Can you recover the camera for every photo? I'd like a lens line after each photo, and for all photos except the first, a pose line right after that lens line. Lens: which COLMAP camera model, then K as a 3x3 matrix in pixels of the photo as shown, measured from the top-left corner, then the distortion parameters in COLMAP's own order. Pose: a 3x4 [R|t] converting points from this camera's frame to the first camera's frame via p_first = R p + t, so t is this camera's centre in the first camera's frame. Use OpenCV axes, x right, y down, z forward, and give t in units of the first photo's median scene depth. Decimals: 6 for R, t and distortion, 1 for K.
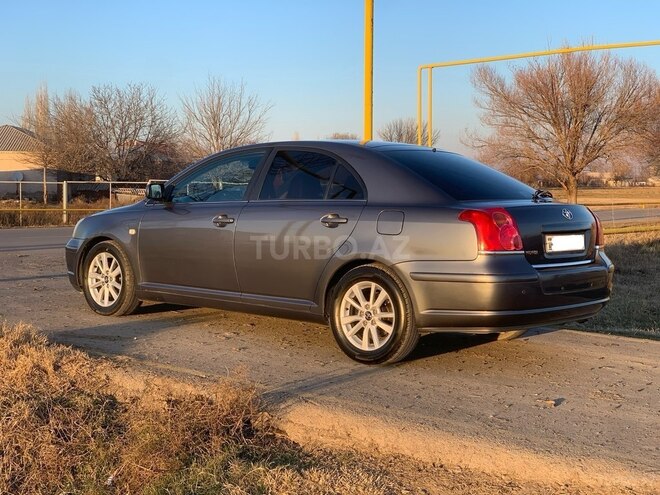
lens RADIAL K [[948.5, 0, 327.7], [0, 948.5, 246.2], [0, 0, 1]] dist [0.058905, 0.000000]
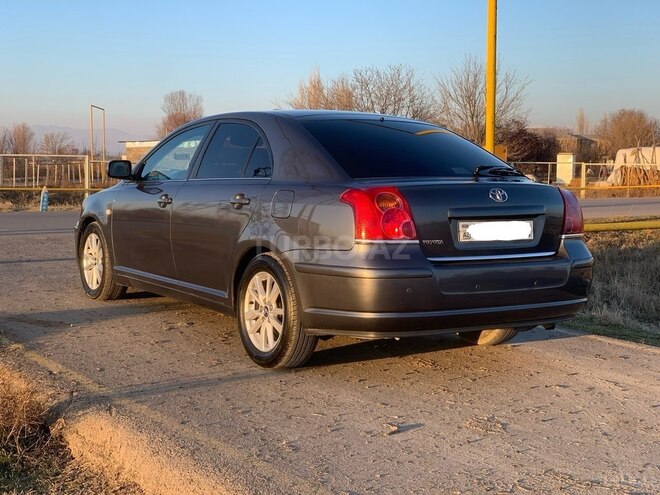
lens RADIAL K [[948.5, 0, 331.0], [0, 948.5, 250.0], [0, 0, 1]] dist [0.058905, 0.000000]
pose [[0.955500, 0.020342, -0.294289, 0.343839], [-0.013198, 0.999568, 0.026244, -0.006356], [0.294696, -0.021193, 0.955356, 0.184826]]
